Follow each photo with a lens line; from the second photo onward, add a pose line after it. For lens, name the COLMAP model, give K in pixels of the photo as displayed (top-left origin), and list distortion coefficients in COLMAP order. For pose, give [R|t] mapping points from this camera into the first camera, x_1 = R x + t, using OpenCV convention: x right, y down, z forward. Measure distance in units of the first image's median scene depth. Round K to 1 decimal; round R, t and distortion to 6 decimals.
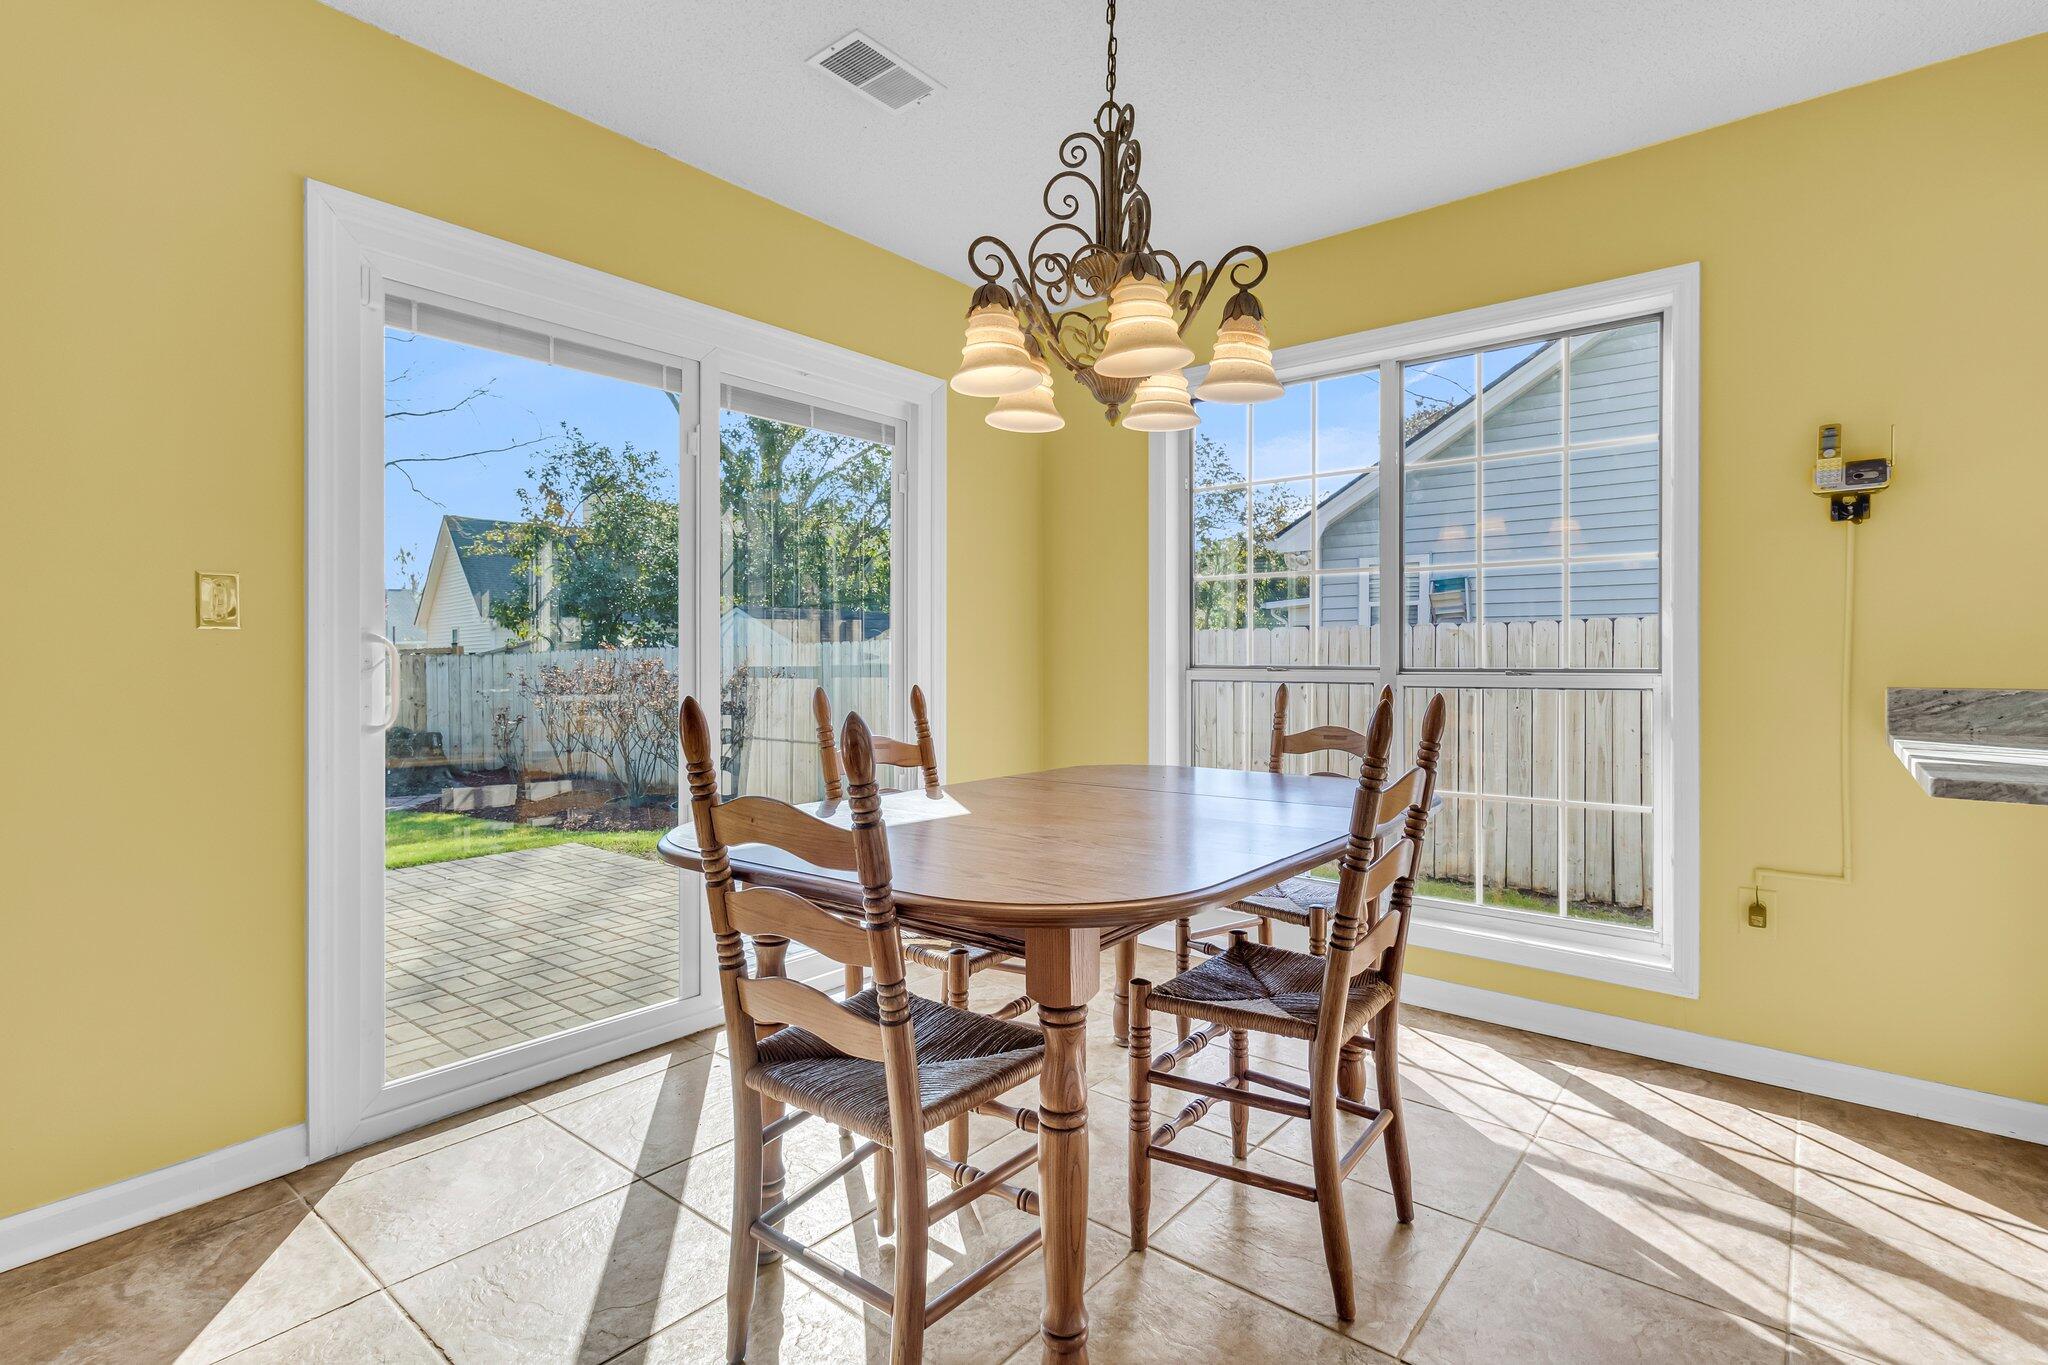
lens RADIAL K [[969.6, 0, 1037.1], [0, 969.6, 660.9], [0, 0, 1]] dist [0.000769, 0.000571]
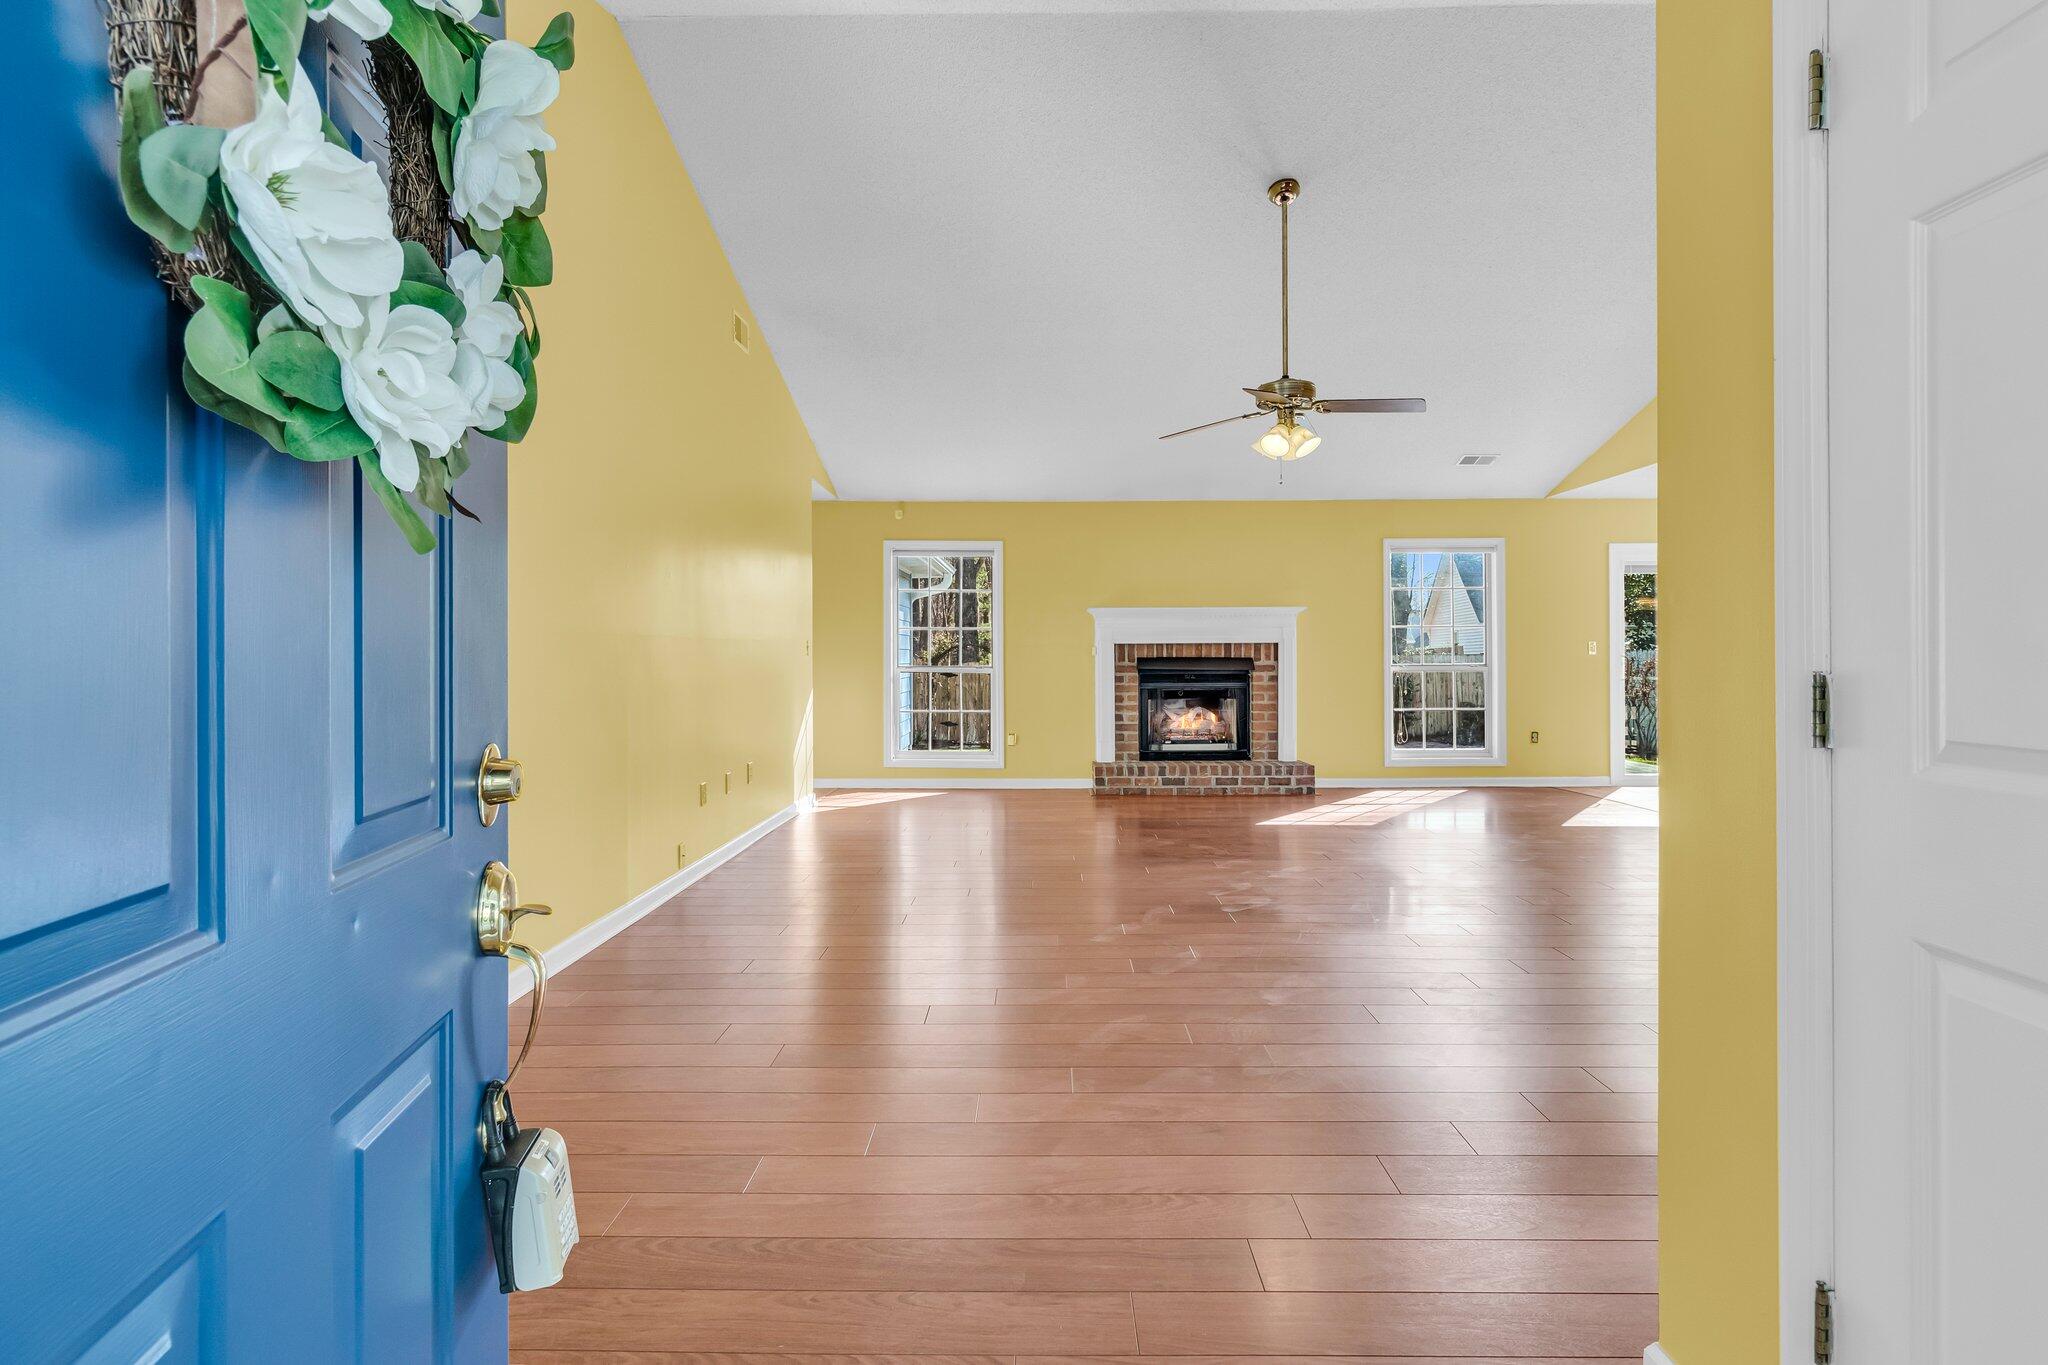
lens RADIAL K [[995.8, 0, 1033.2], [0, 995.8, 649.7], [0, 0, 1]] dist [-0.000305, -0.000119]
pose [[0.613729, -0.007142, -0.789484, 1.055931], [0.002885, 0.999973, -0.006804, -0.029554], [0.789511, 0.001898, 0.613733, -3.455337]]
